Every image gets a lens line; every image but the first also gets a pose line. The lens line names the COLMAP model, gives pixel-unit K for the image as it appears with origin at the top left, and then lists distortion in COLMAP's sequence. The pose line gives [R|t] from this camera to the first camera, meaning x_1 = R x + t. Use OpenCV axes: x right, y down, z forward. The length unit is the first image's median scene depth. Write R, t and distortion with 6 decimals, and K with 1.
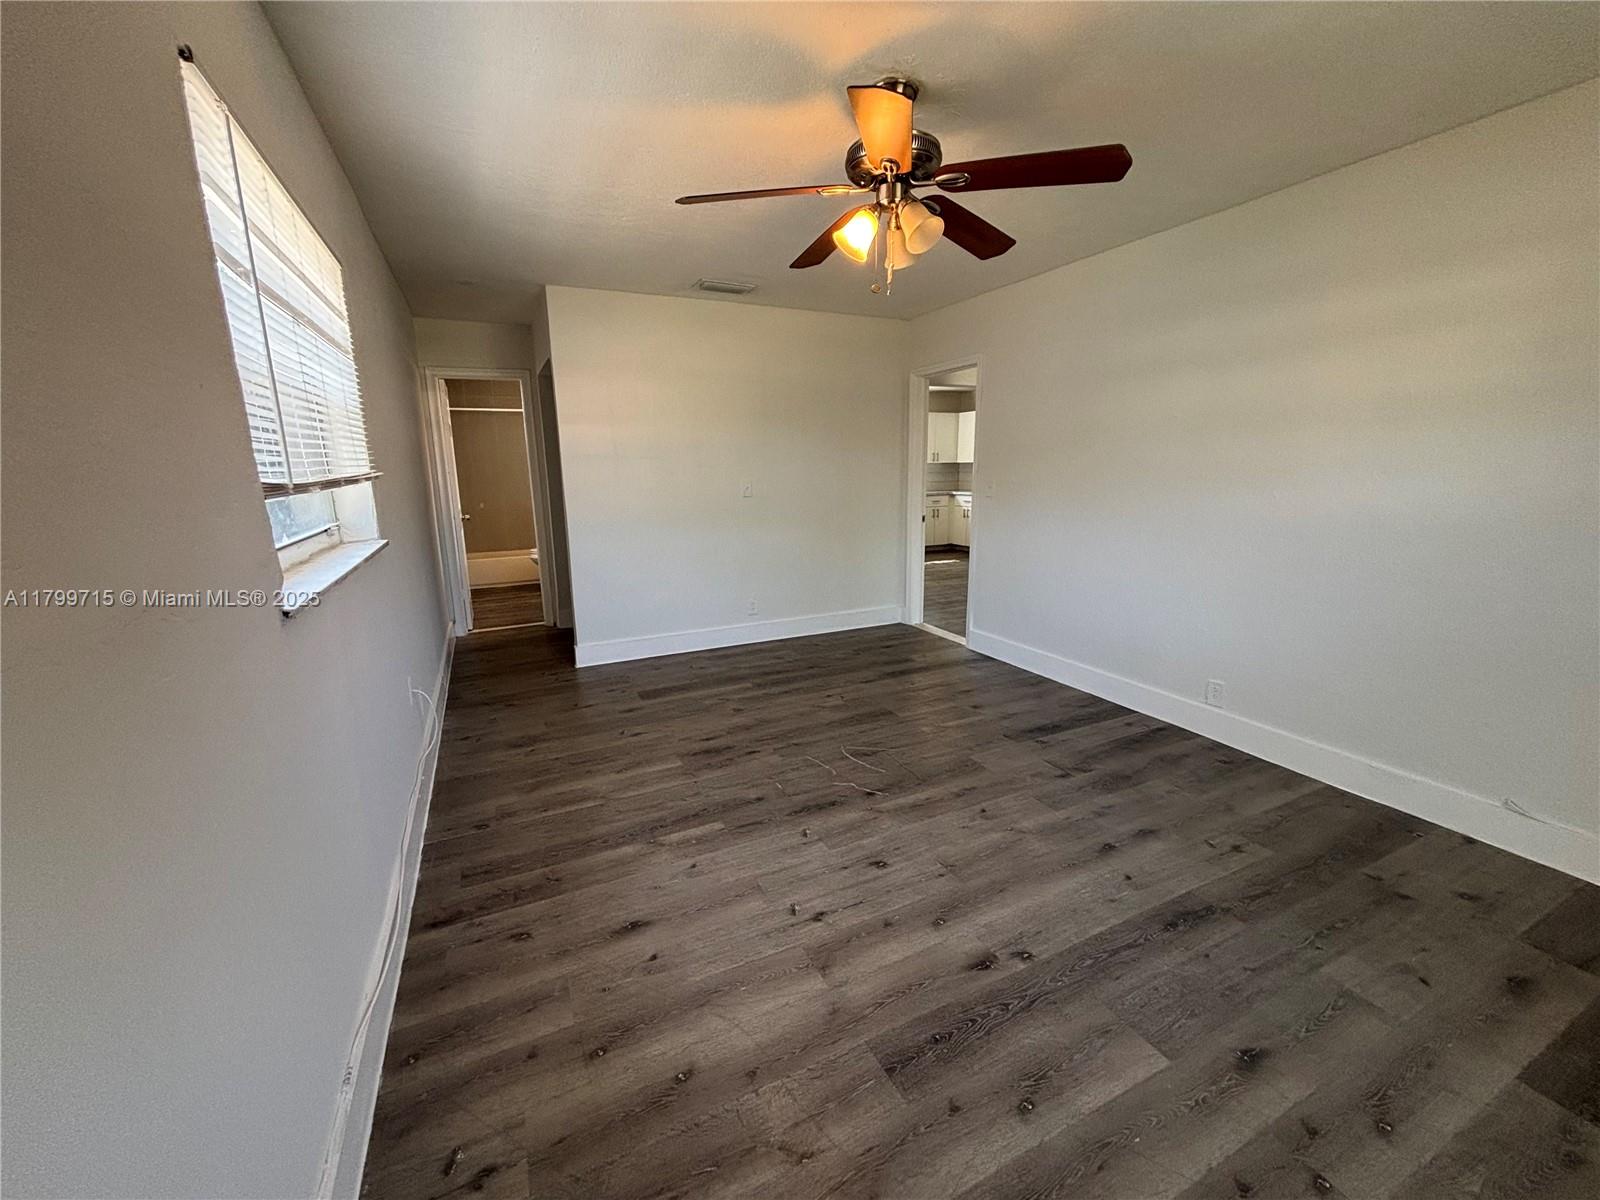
lens RADIAL K [[642.7, 0, 799.0], [0, 642.7, 600.4], [0, 0, 1]] dist [0.015074, -0.005467]
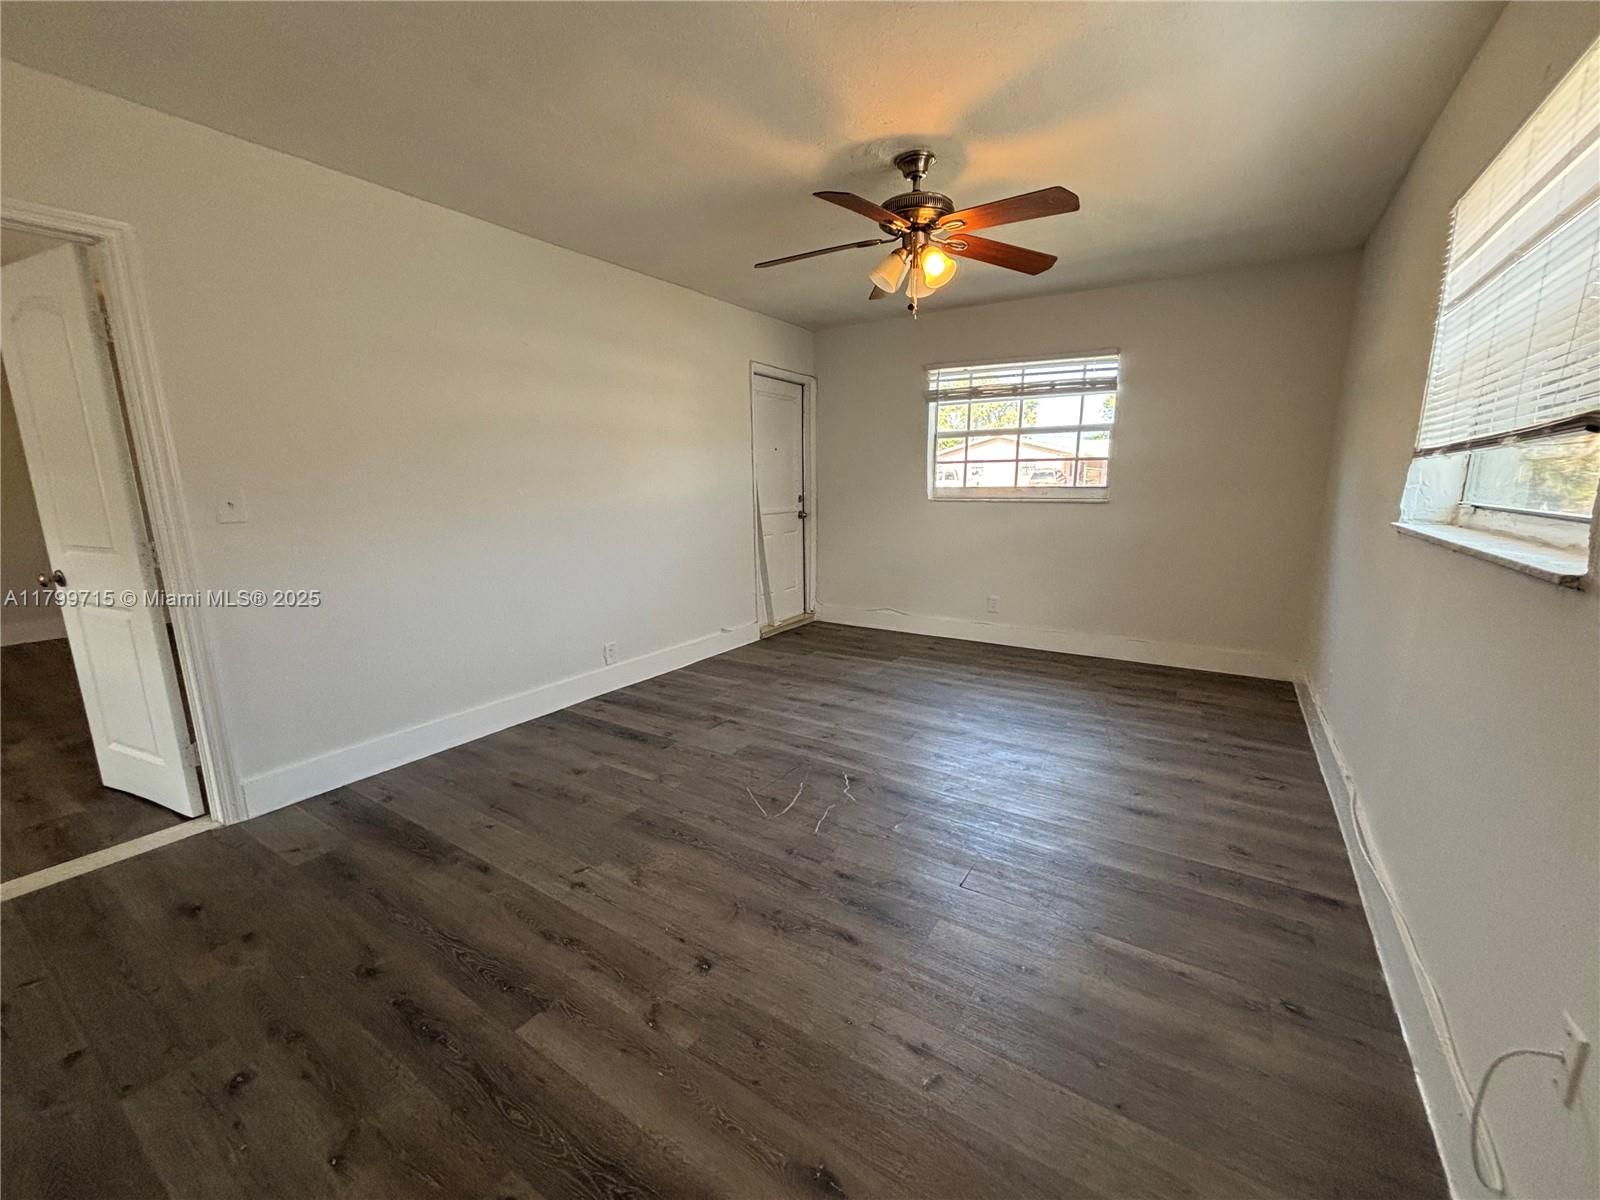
lens RADIAL K [[642.7, 0, 799.0], [0, 642.7, 600.4], [0, 0, 1]] dist [0.015074, -0.005467]
pose [[-0.520270, -0.145459, 0.841523, -0.676155], [0.193065, 0.939843, 0.281816, -0.274306], [-0.831893, 0.309089, -0.460889, 1.489320]]
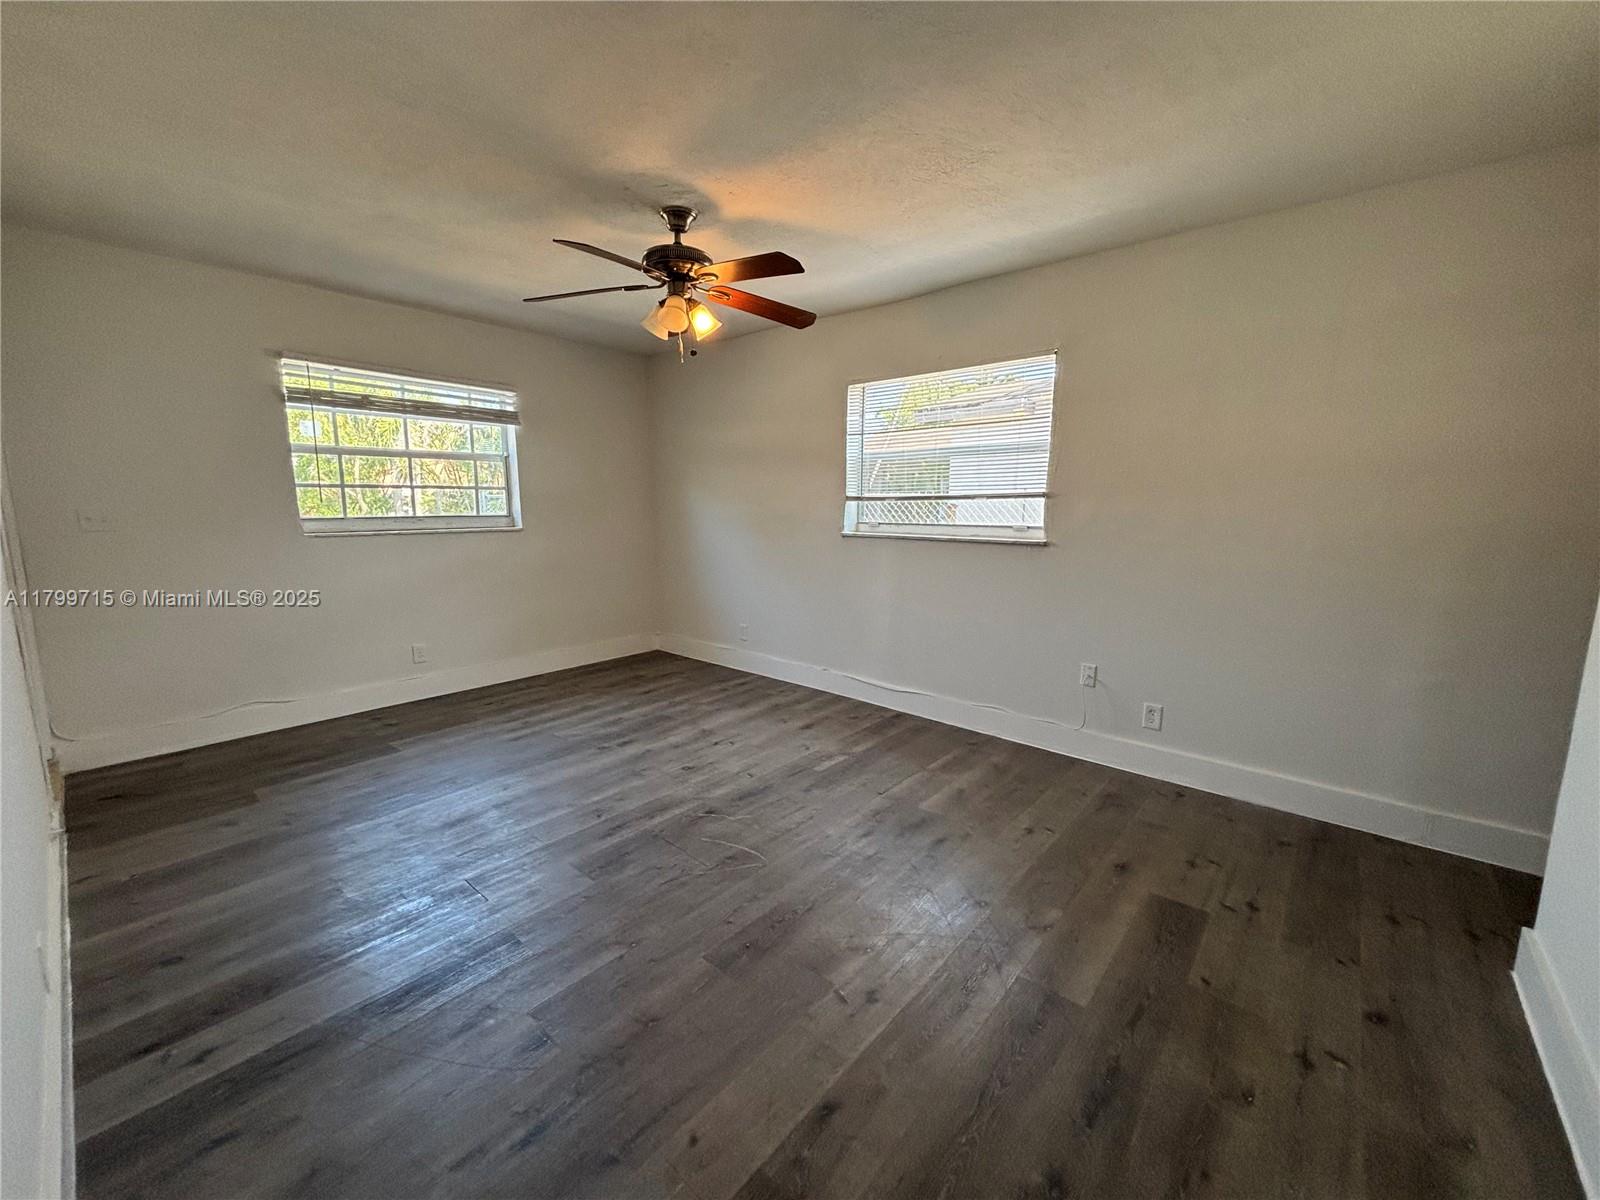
lens RADIAL K [[642.7, 0, 799.0], [0, 642.7, 600.4], [0, 0, 1]] dist [0.015074, -0.005467]
pose [[-0.917934, 0.068740, -0.390732, 0.363551], [-0.077737, 0.934619, 0.347050, -0.380529], [0.389042, 0.348944, -0.852576, 1.848025]]
